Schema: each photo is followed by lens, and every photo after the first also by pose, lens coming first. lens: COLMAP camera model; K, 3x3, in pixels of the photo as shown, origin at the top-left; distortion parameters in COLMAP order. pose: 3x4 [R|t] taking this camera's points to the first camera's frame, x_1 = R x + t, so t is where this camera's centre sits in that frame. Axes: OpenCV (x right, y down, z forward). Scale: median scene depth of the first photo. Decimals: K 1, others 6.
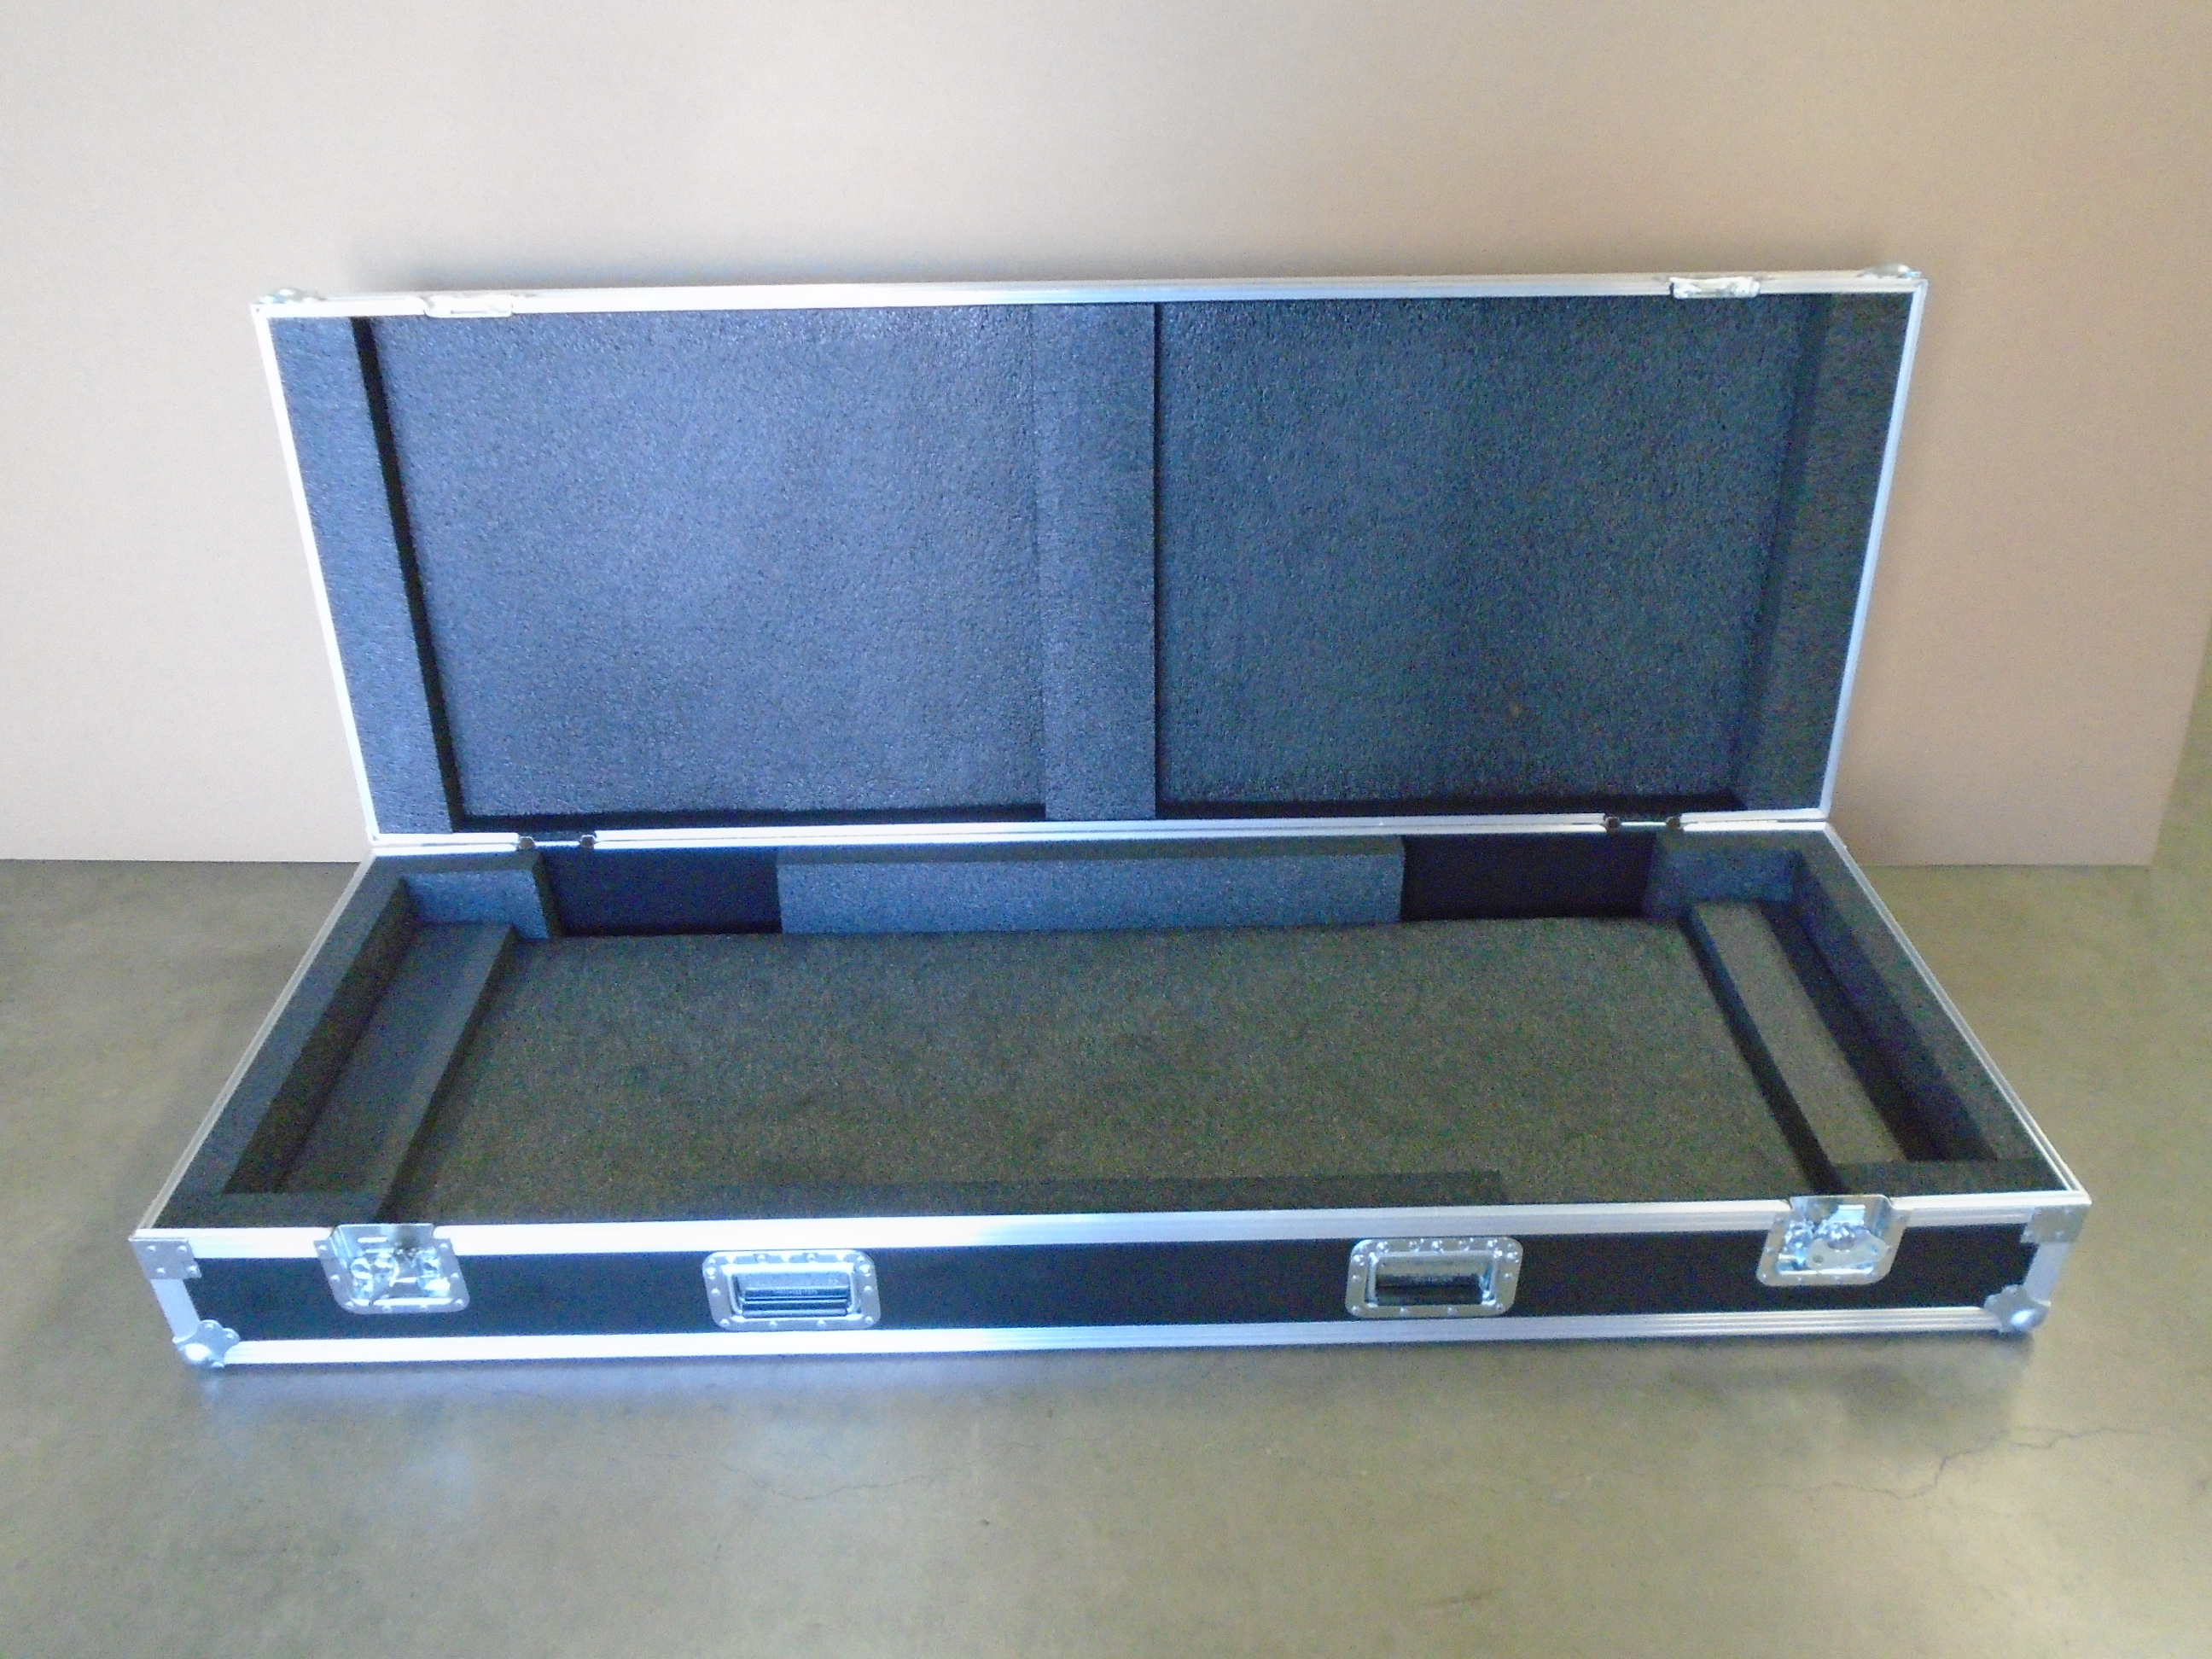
lens RADIAL K [[1702.6, 0, 1106.0], [0, 1702.6, 829.5], [0, 0, 1]] dist [0.002933, -0.006298]
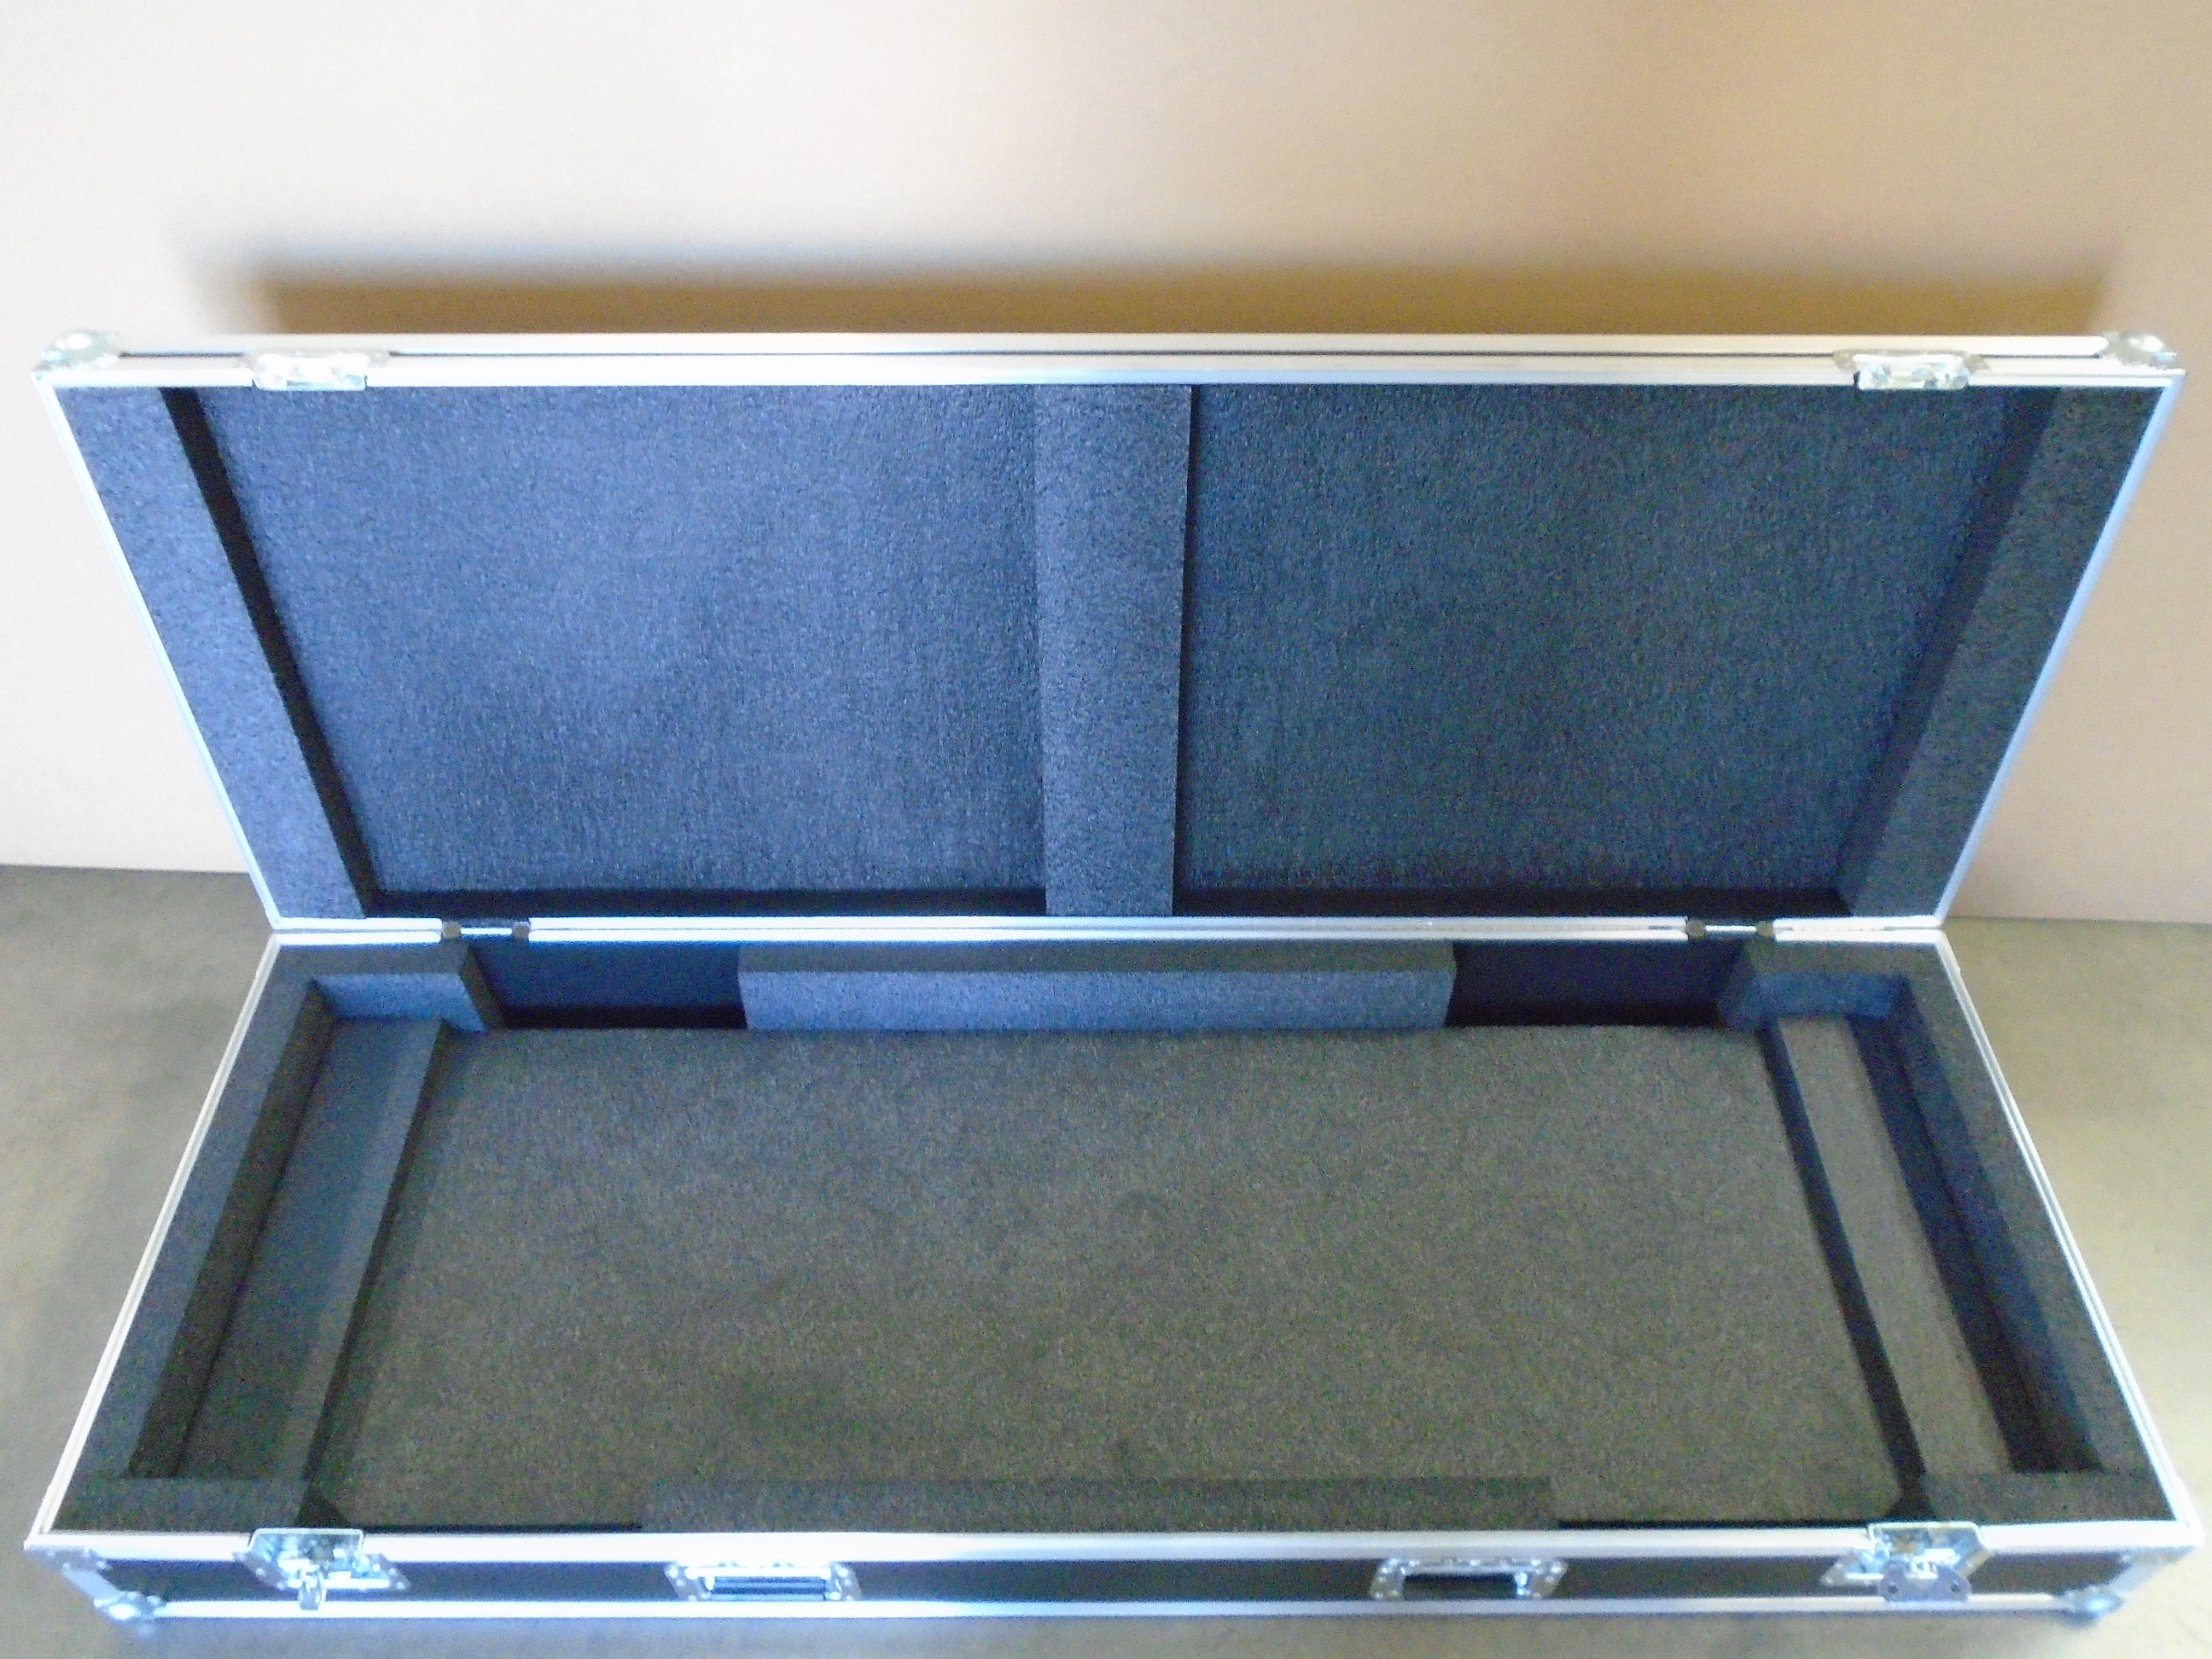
lens RADIAL K [[1702.6, 0, 1106.0], [0, 1702.6, 829.5], [0, 0, 1]] dist [0.002933, -0.006298]
pose [[0.999837, 0.017651, 0.003731, -0.009166], [-0.018016, 0.965861, 0.258433, -0.285230], [0.000958, -0.258458, 0.966022, 0.176726]]
